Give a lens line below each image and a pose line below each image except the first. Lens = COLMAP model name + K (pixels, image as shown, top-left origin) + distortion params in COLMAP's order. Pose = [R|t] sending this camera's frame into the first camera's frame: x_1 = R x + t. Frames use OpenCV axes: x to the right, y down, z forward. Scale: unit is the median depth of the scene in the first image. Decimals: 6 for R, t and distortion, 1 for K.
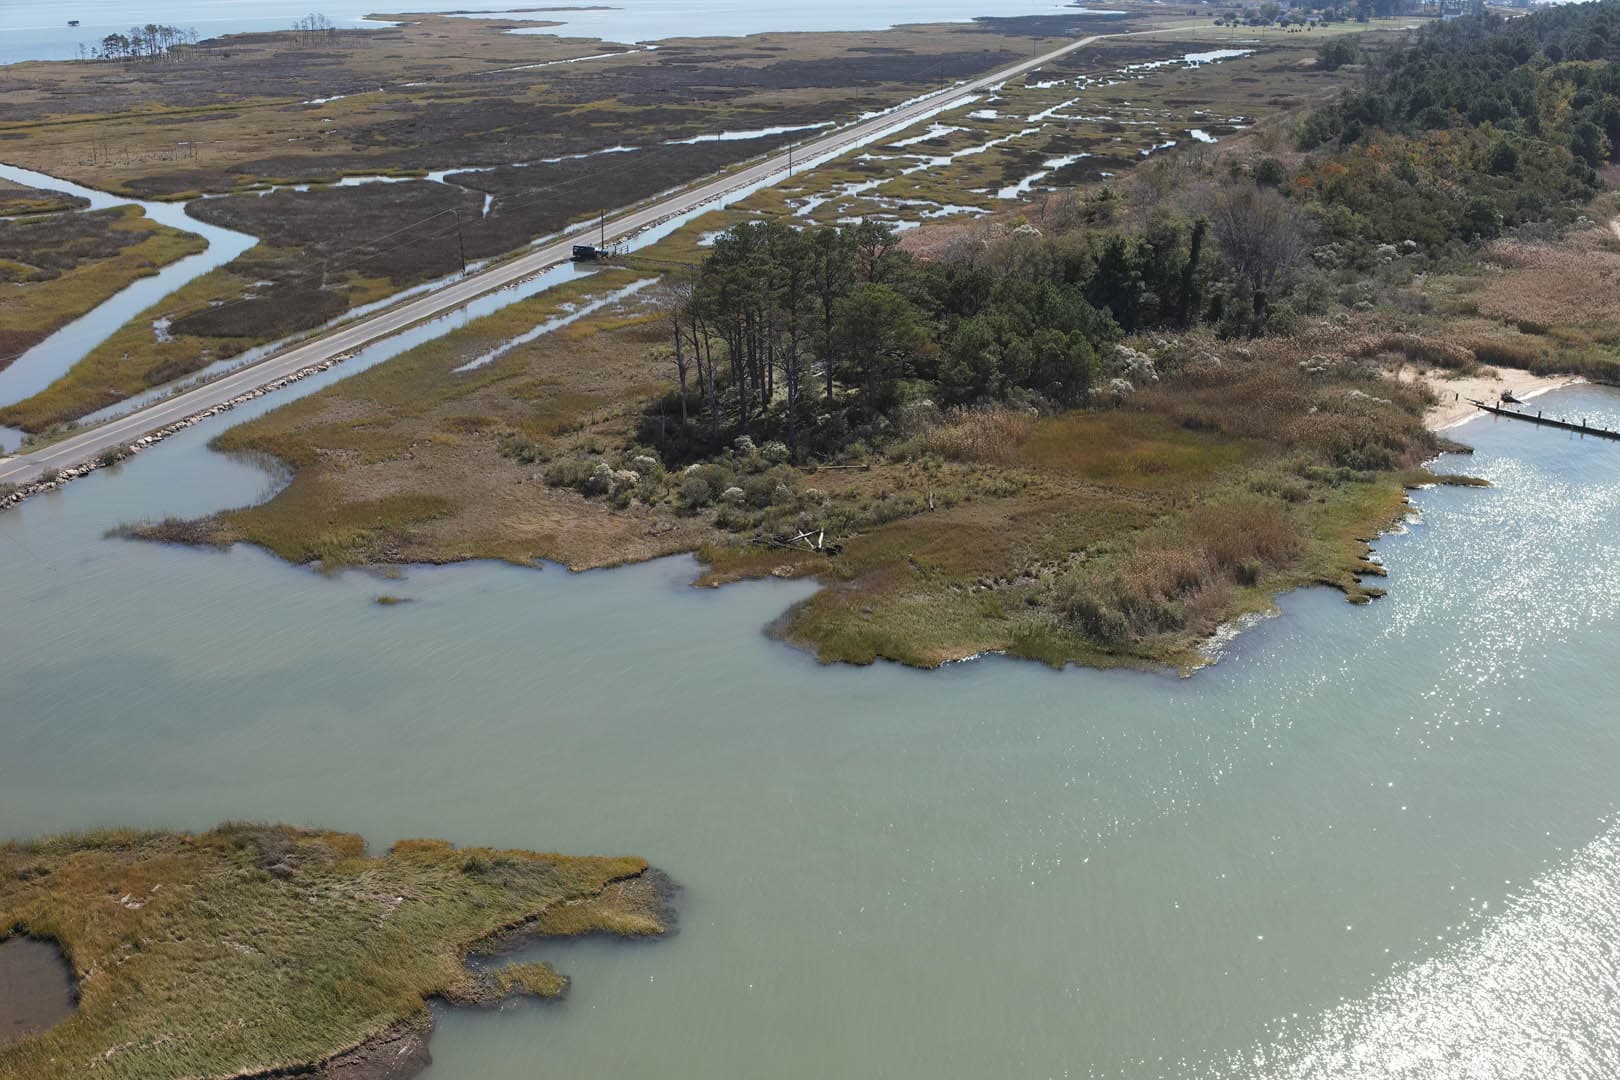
lens RADIAL K [[1597.8, 0, 810.0], [0, 1597.8, 540.0], [0, 0, 1]] dist [-0.030782, -0.057667]
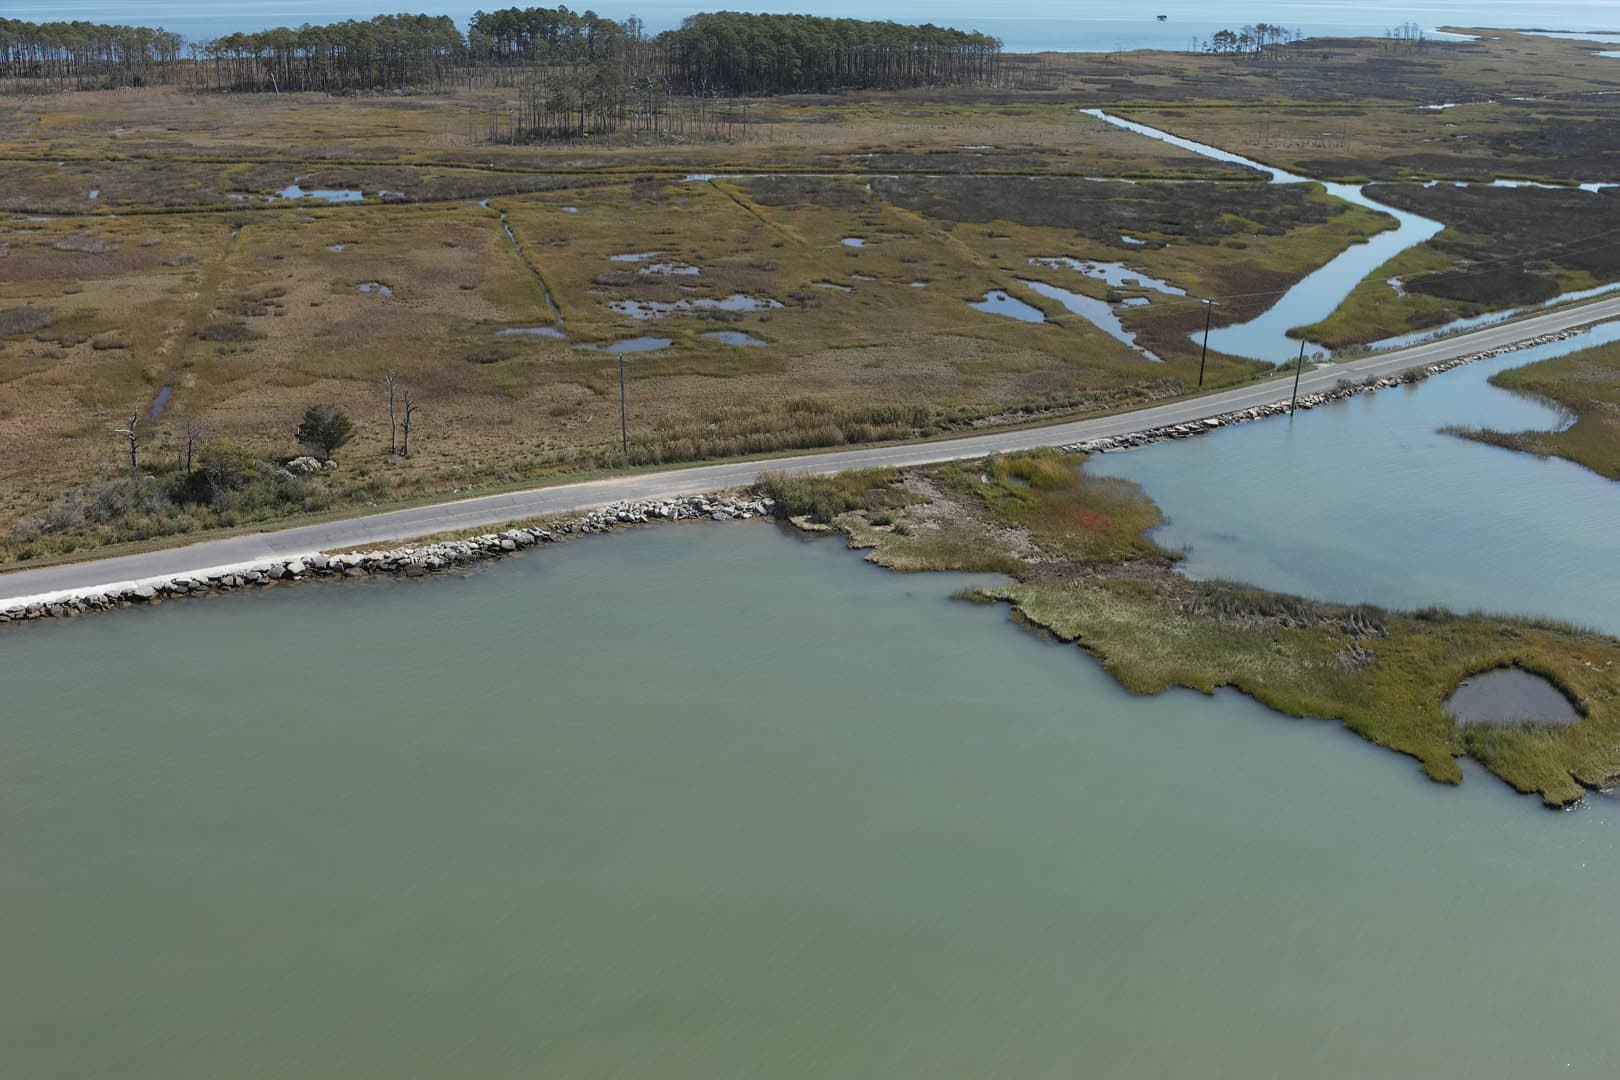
lens RADIAL K [[1597.8, 0, 810.0], [0, 1597.8, 540.0], [0, 0, 1]] dist [-0.030782, -0.057667]
pose [[0.824129, 0.206602, -0.527377, -0.069886], [-0.208827, 0.976339, 0.056152, 0.044798], [0.526500, 0.063855, 0.847774, -0.121987]]
